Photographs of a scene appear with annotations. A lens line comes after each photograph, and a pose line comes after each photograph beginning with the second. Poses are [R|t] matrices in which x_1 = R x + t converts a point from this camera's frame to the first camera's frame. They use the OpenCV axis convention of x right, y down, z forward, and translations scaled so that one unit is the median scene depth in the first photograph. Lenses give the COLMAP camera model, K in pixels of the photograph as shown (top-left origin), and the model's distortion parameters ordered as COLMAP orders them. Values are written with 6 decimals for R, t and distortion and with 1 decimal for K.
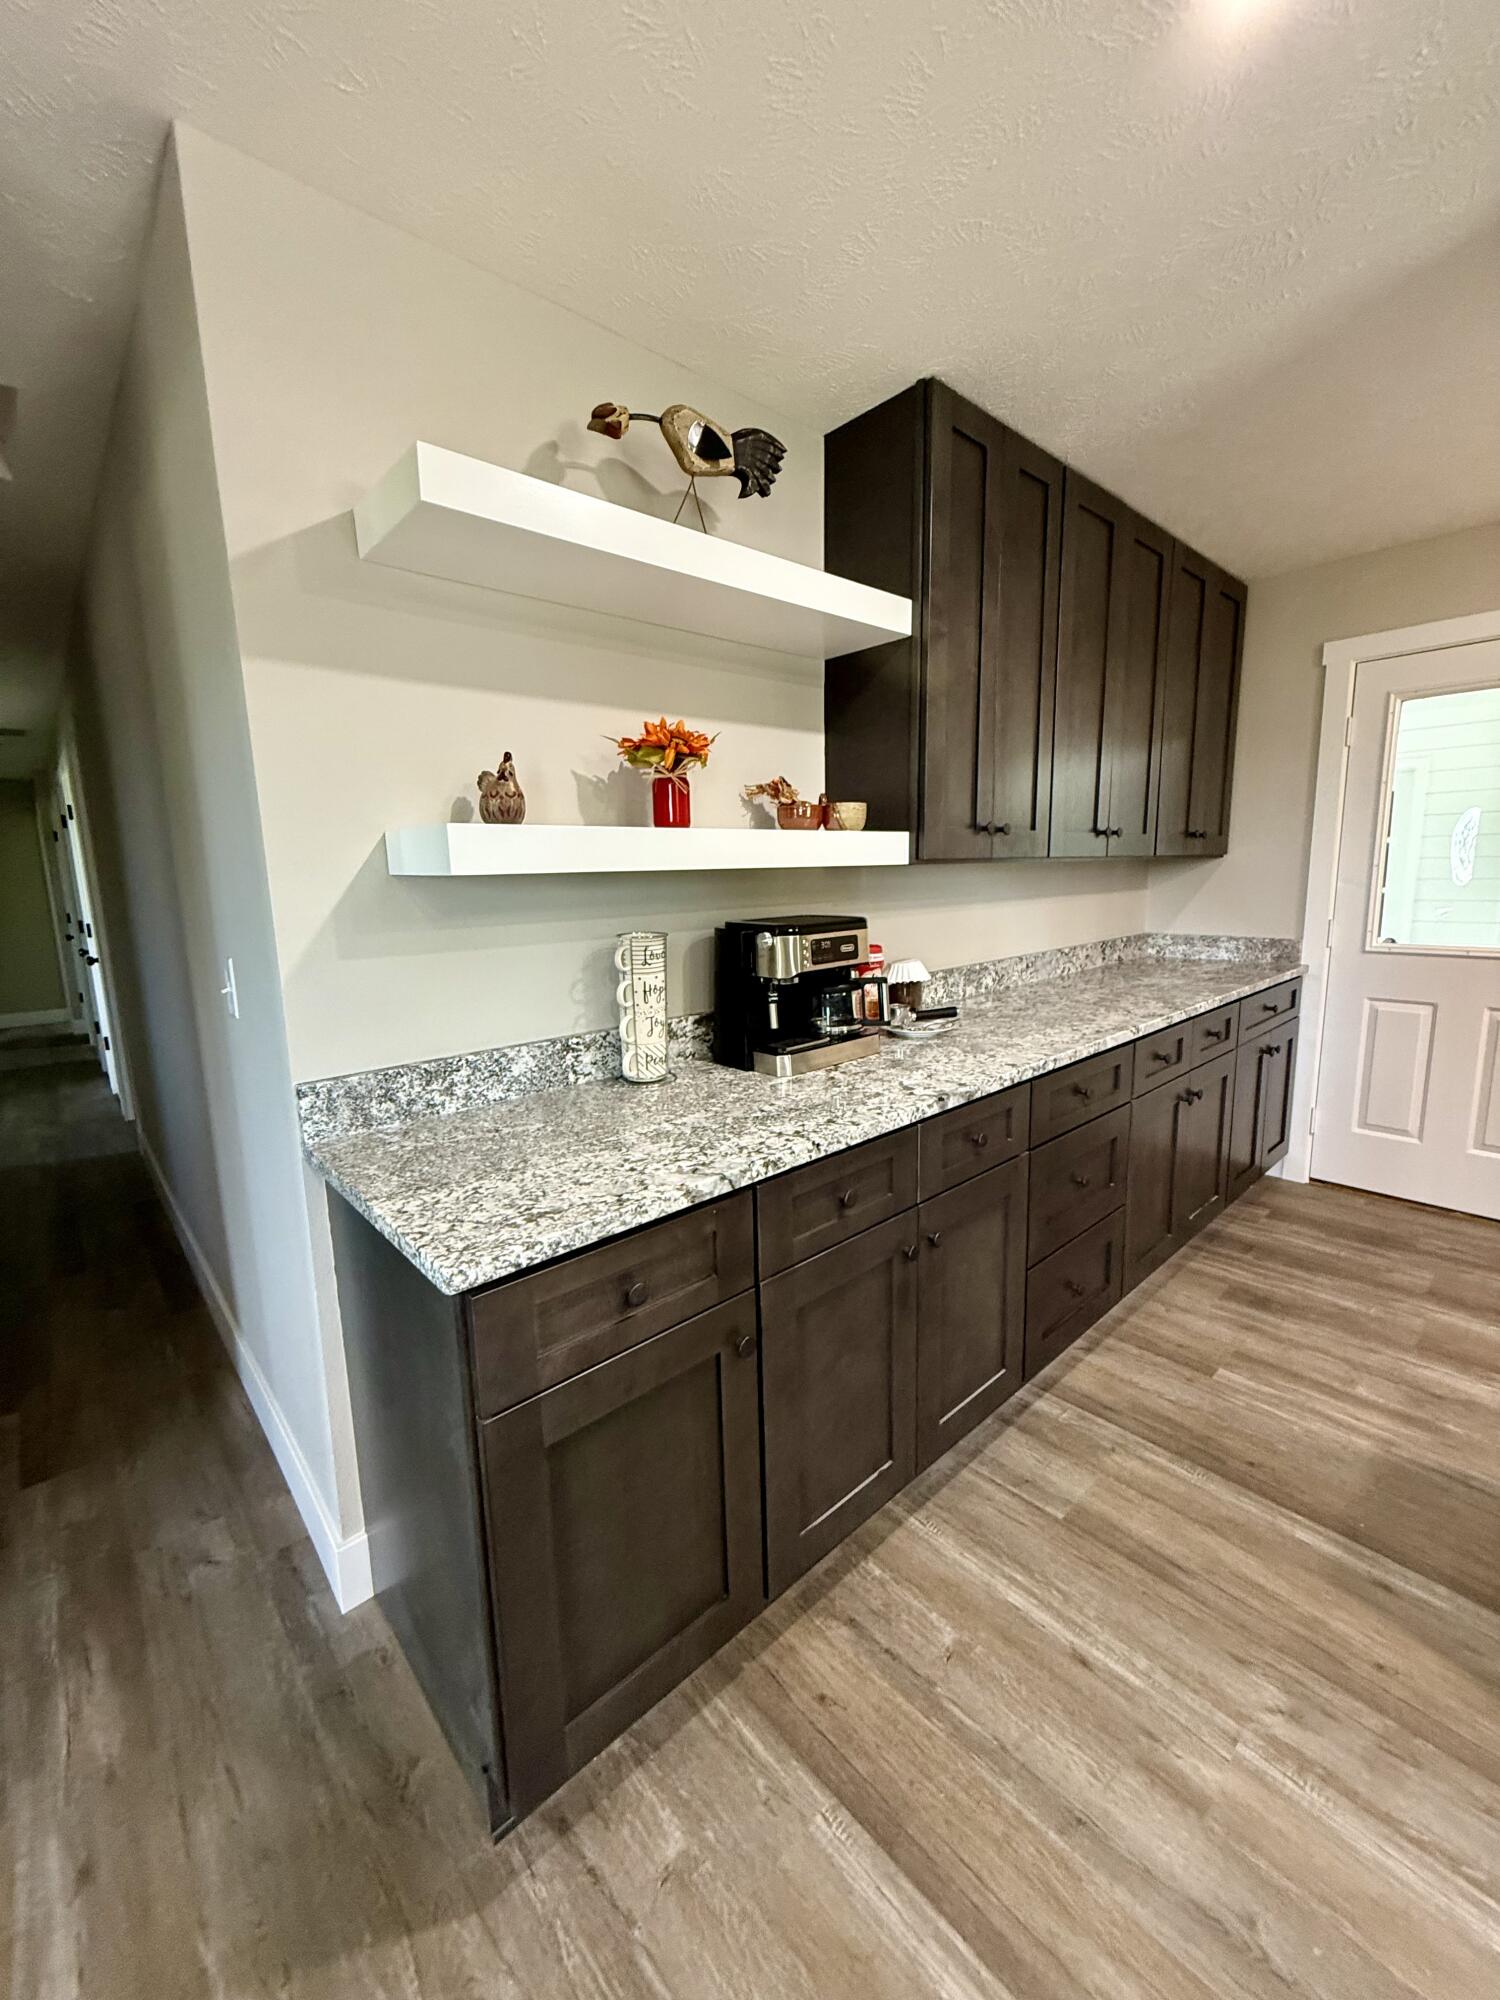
lens RADIAL K [[794.9, 0, 750.4], [0, 794.9, 997.4], [0, 0, 1]] dist [0.000238, -0.000251]
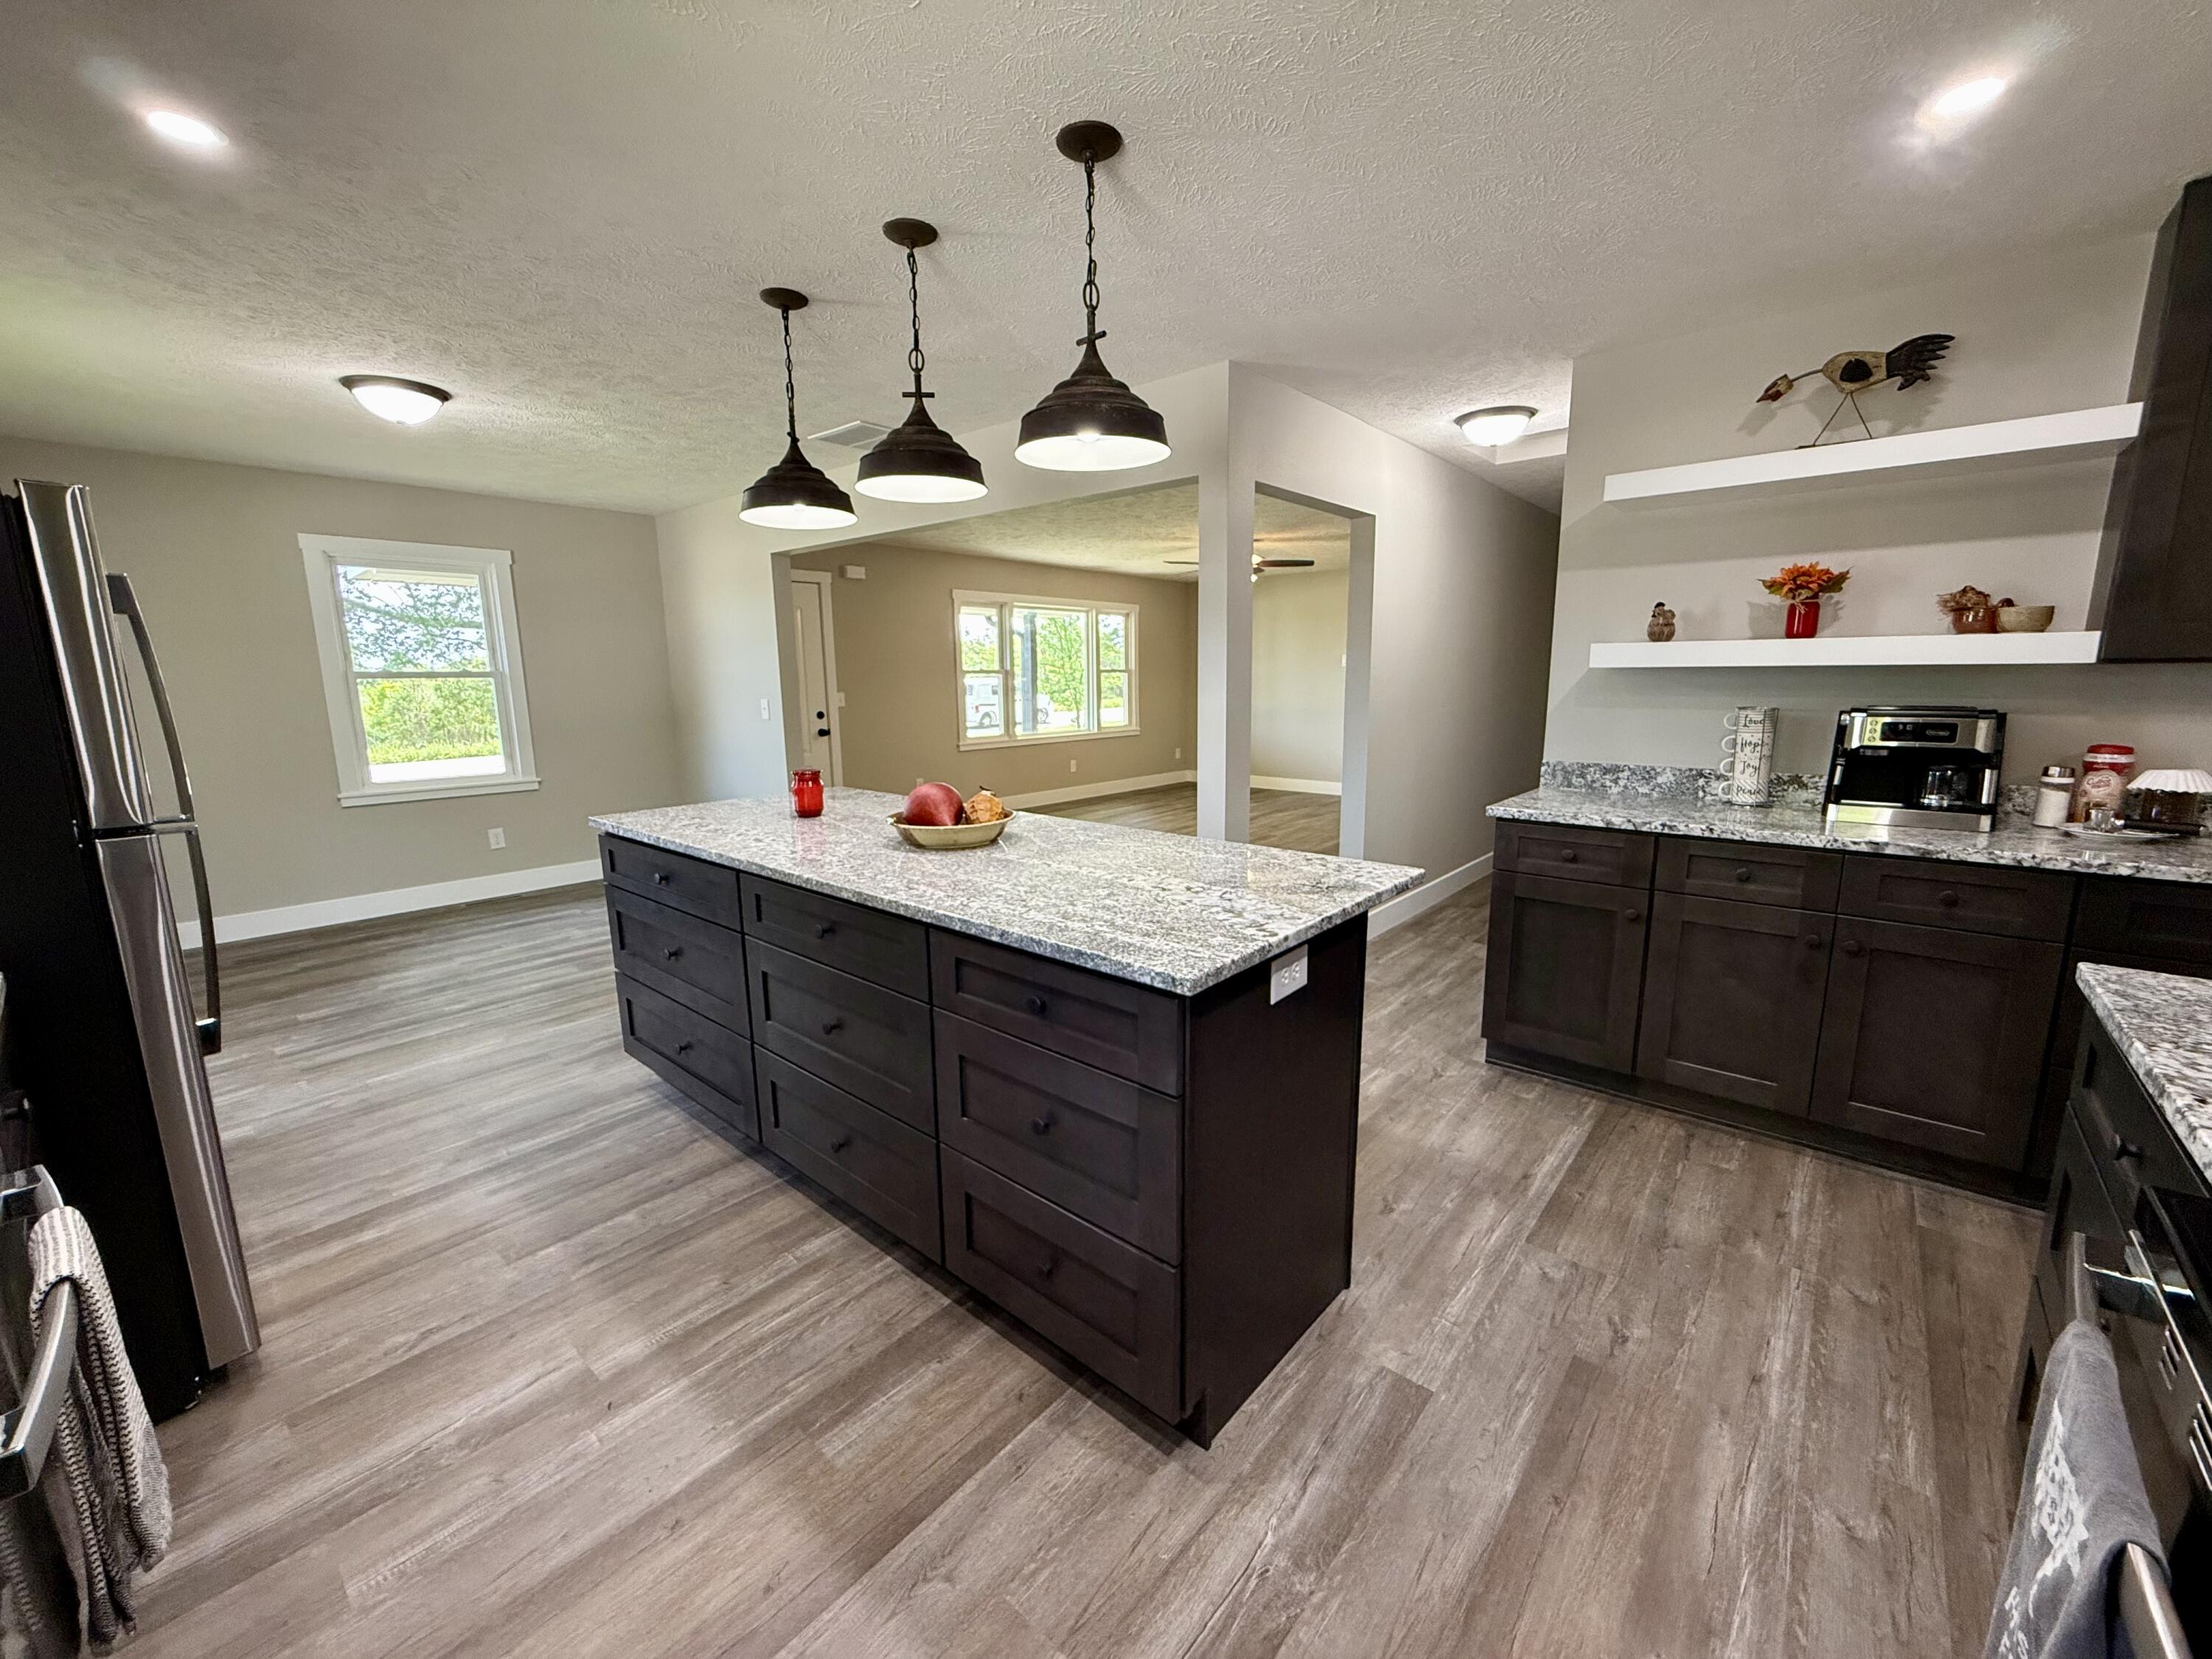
lens RADIAL K [[879.1, 0, 1103.0], [0, 879.1, 829.7], [0, 0, 1]] dist [0.000238, -0.000251]
pose [[0.123846, 0.198849, -0.972174, 1.264190], [-0.149356, 0.972290, 0.179846, 0.029004], [0.980997, 0.122927, 0.150113, -0.413346]]
